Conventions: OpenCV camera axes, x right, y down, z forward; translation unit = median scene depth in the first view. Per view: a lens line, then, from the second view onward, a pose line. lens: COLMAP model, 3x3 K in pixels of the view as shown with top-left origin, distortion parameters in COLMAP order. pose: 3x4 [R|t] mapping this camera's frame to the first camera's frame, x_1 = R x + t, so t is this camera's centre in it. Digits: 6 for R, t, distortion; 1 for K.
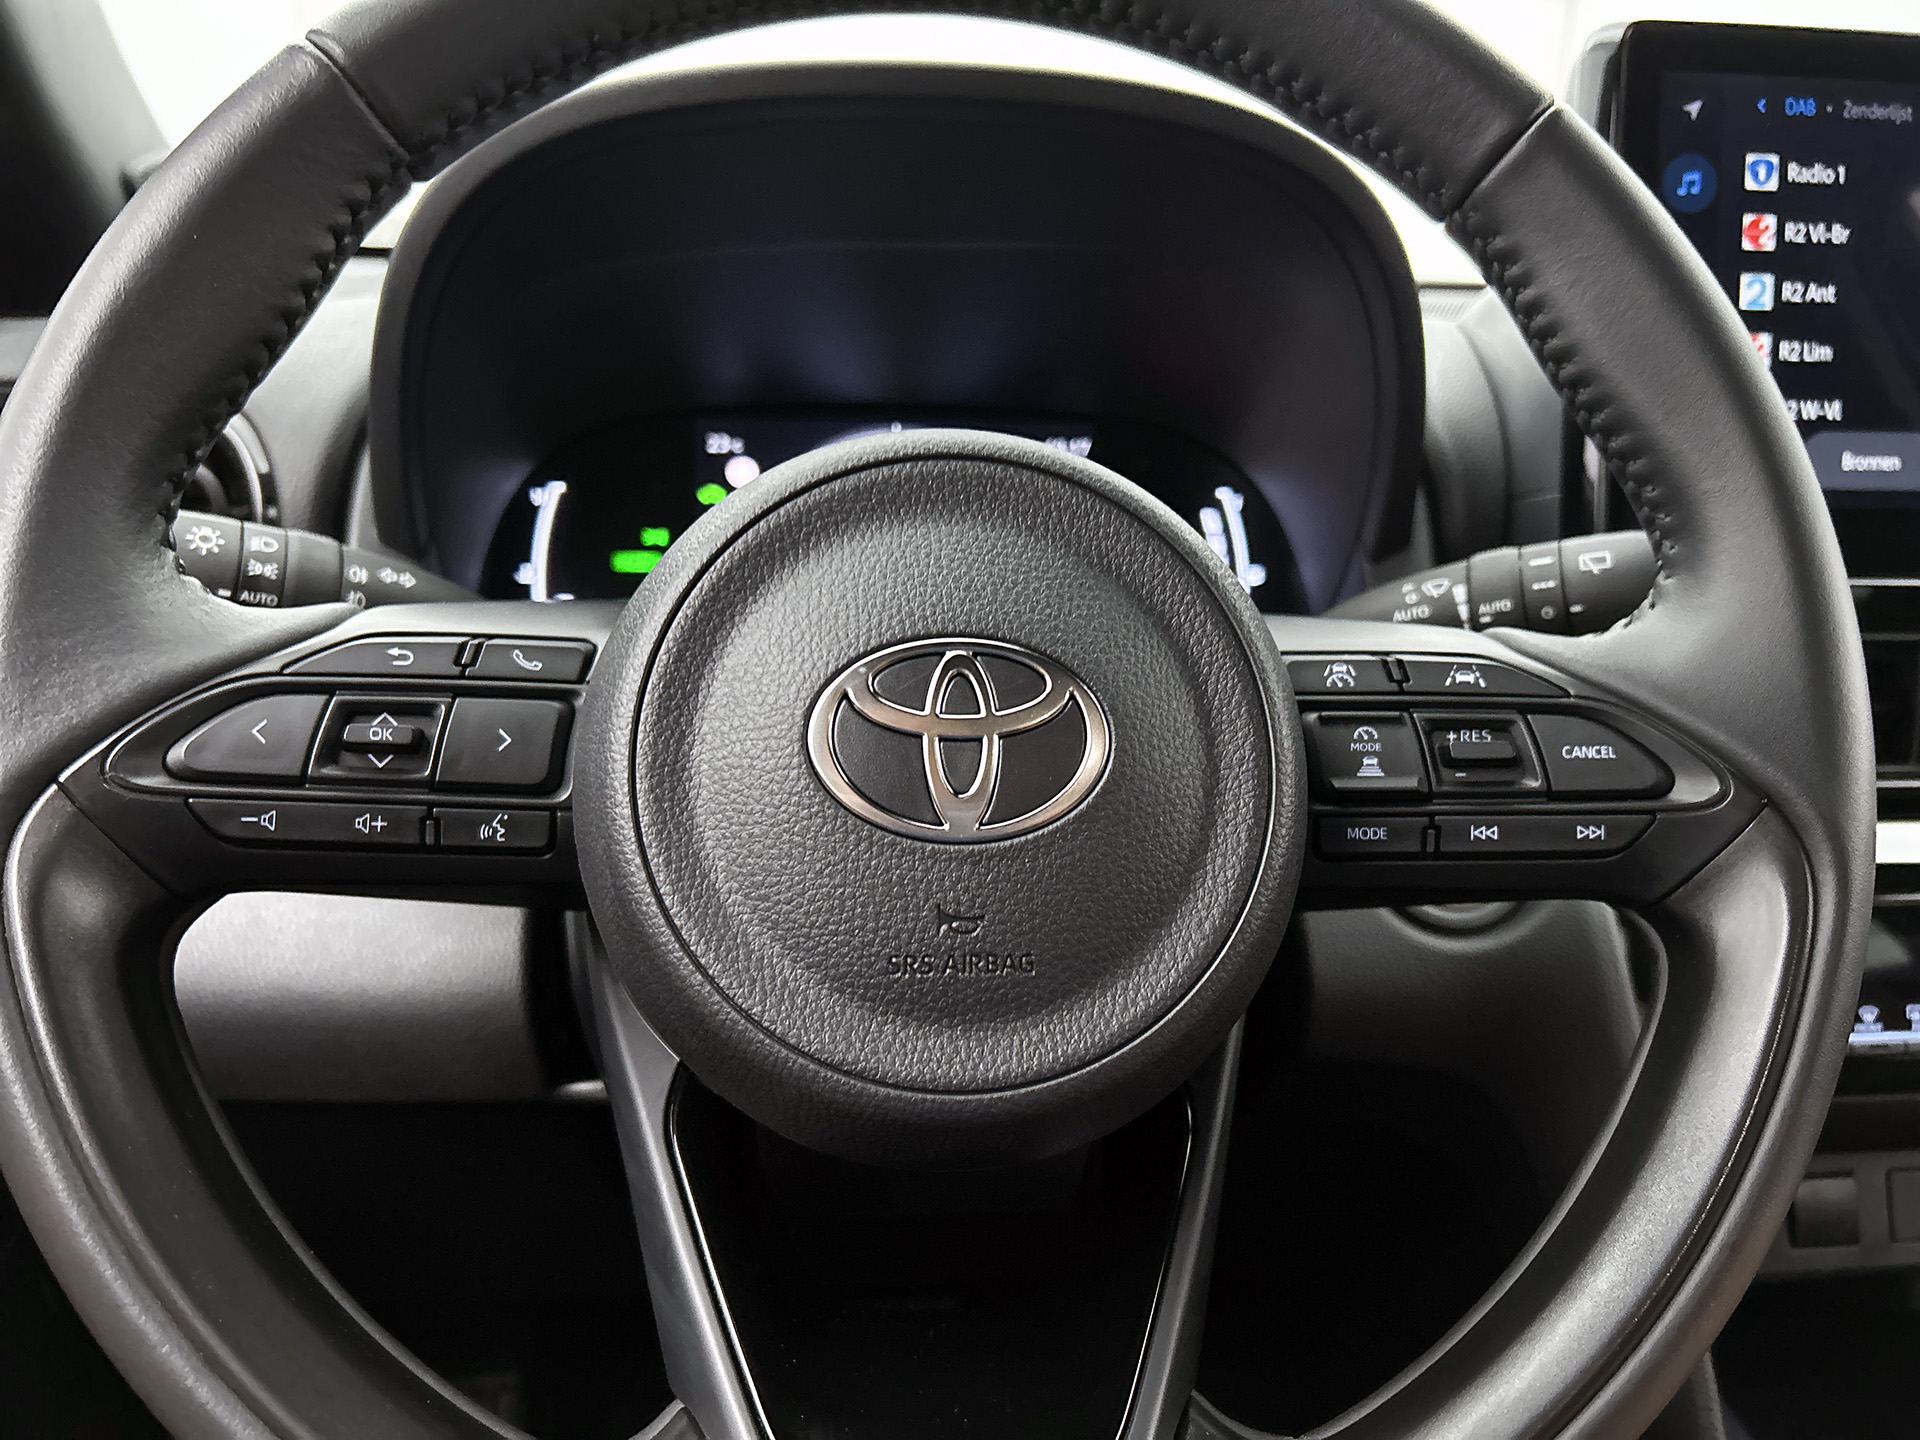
lens RADIAL K [[1495.8, 0, 960.0], [0, 1495.8, 720.0], [0, 0, 1]] dist [0.088798, -0.213097]
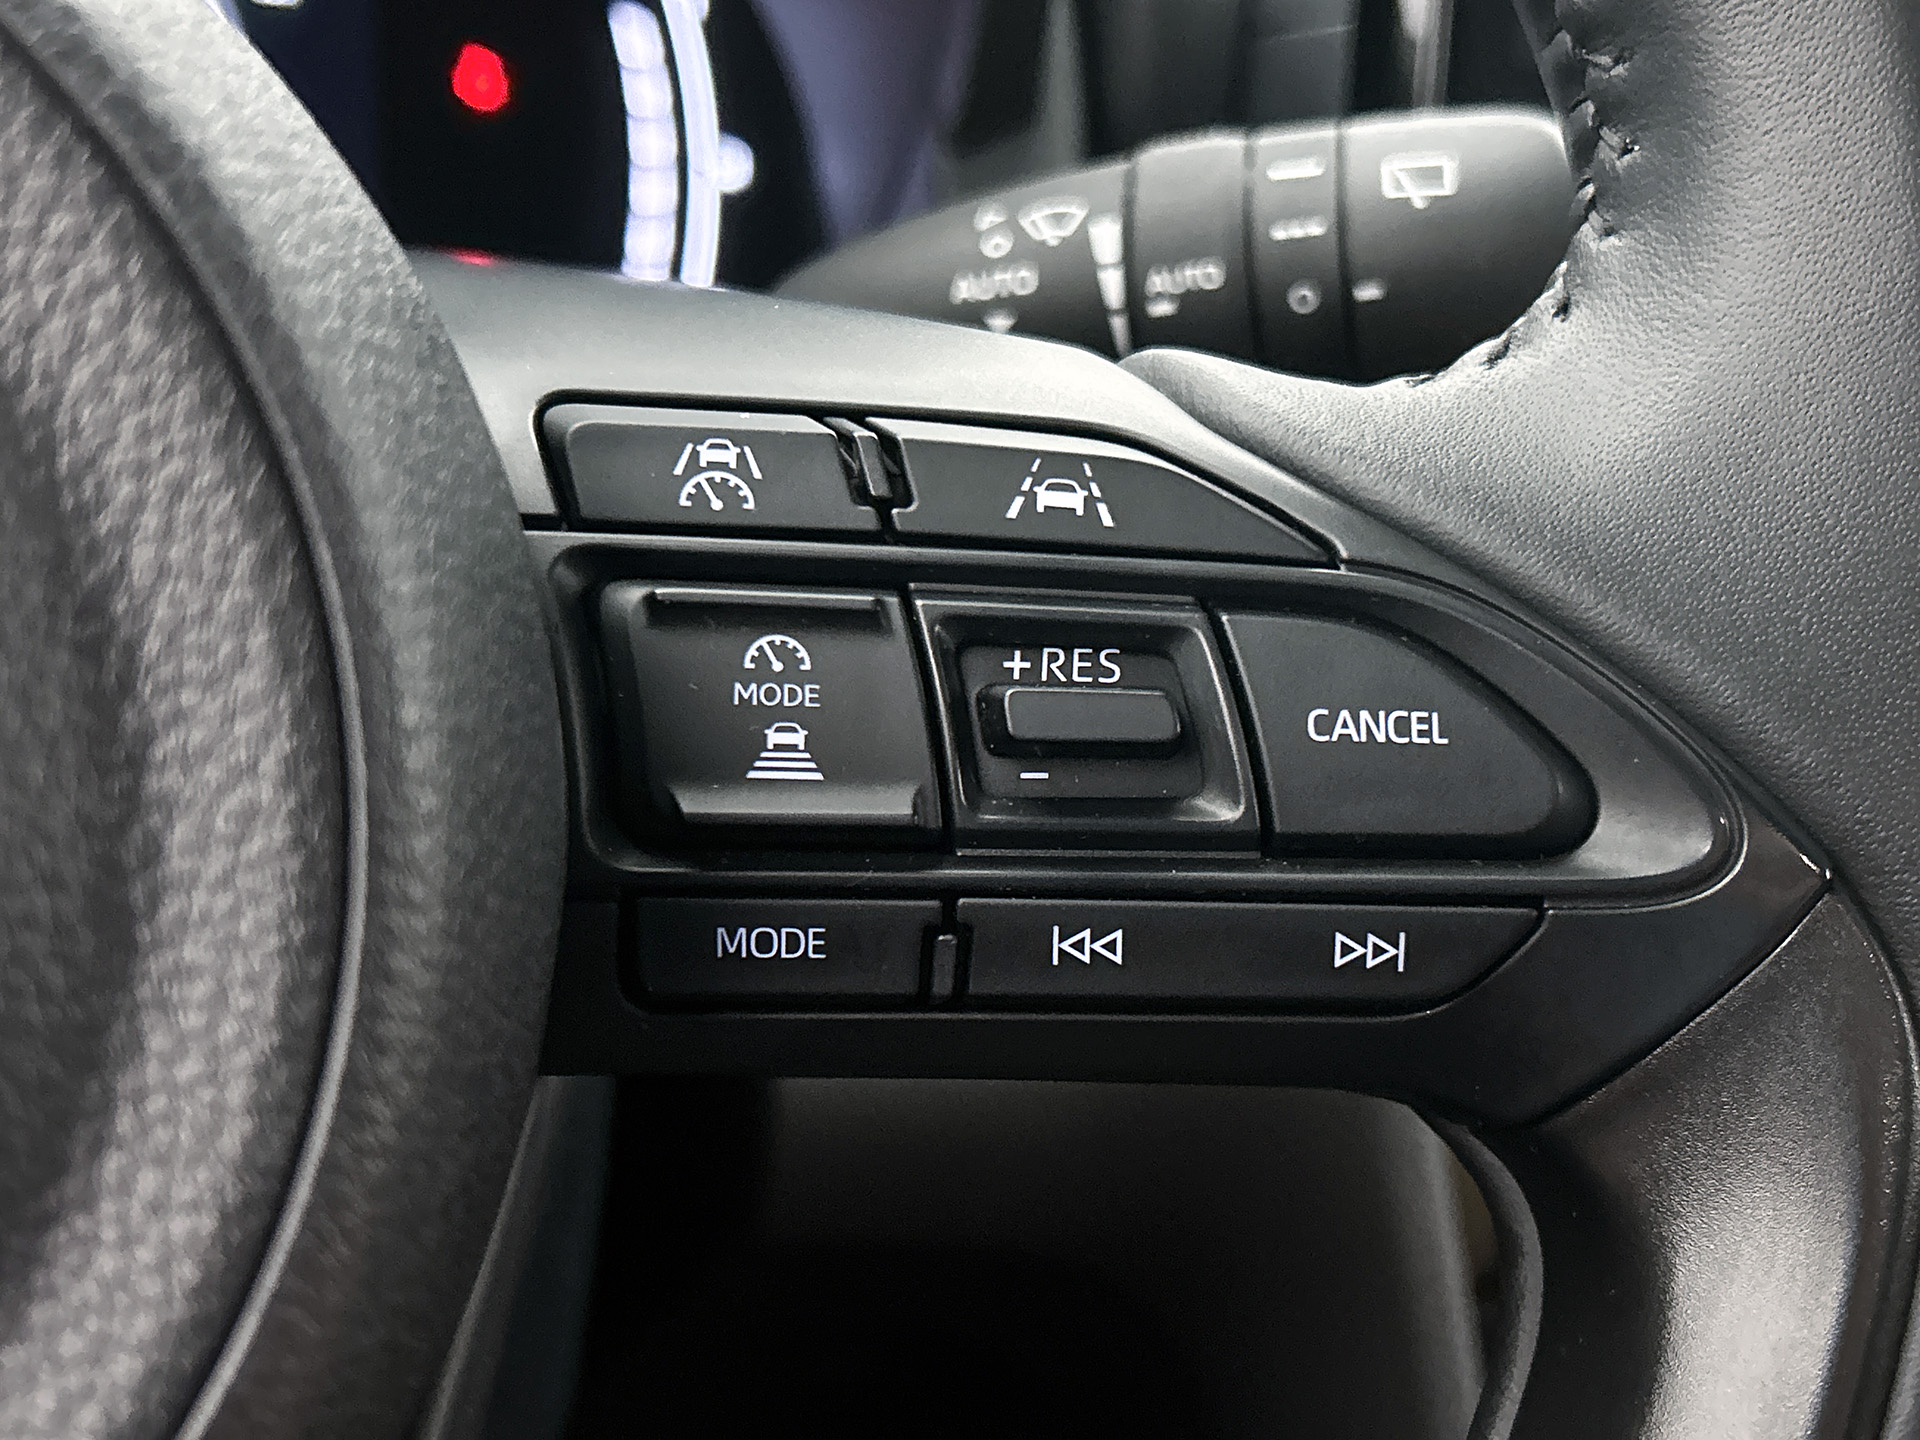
lens RADIAL K [[2393.1, 0, 960.0], [0, 2393.1, 720.0], [0, 0, 1]] dist [0.263675, -1.279623]
pose [[0.973857, 0.005853, 0.227087, 0.186161], [-0.035643, 0.991222, 0.127309, -0.047372], [-0.224349, -0.132075, 0.965517, 0.459595]]
